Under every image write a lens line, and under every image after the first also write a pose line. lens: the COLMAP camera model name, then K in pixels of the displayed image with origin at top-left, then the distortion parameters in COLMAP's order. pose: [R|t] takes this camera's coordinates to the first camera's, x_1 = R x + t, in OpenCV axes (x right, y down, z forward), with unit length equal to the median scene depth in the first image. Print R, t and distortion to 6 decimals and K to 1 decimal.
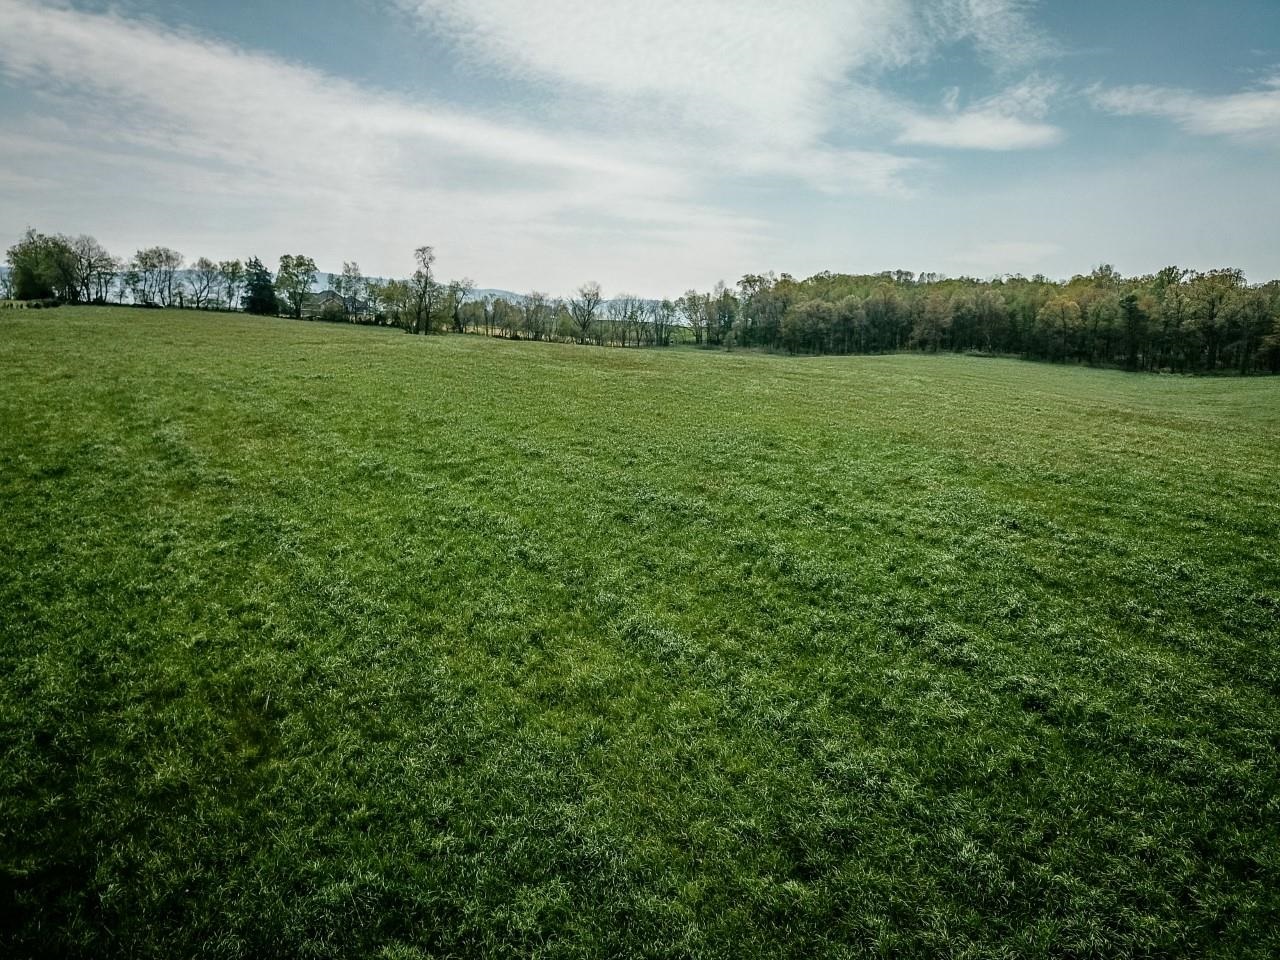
lens RADIAL K [[973.5, 0, 649.2], [0, 973.5, 460.6], [0, 0, 1]] dist [0.041570, -0.019280]
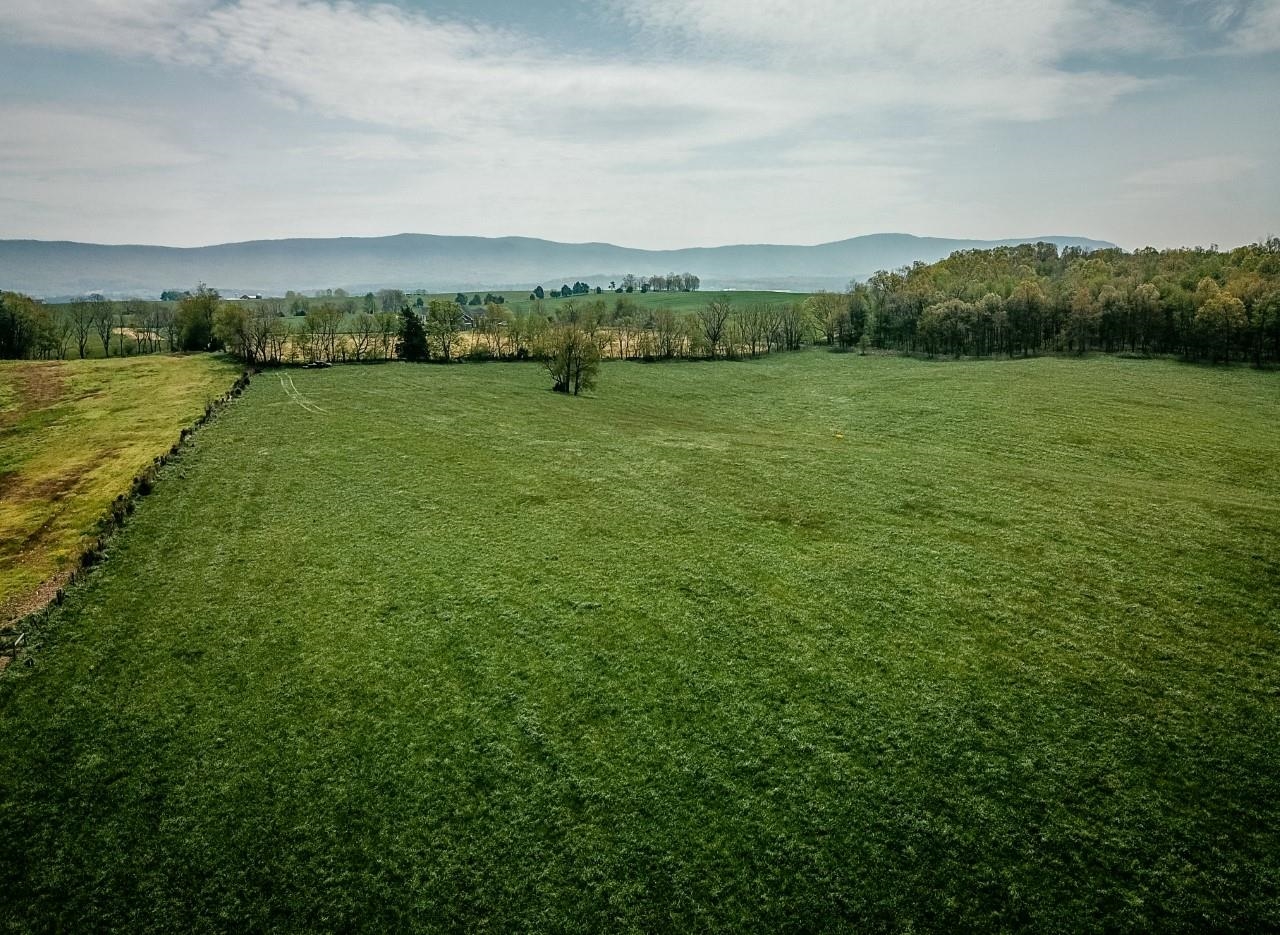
lens RADIAL K [[1032.3, 0, 640.0], [0, 1032.3, 439.5], [0, 0, 1]] dist [0.027445, 0.011344]
pose [[0.992375, -0.038321, -0.117146, -0.025478], [0.042211, 0.998630, 0.030909, -0.078708], [0.115801, -0.035618, 0.992634, -0.069270]]
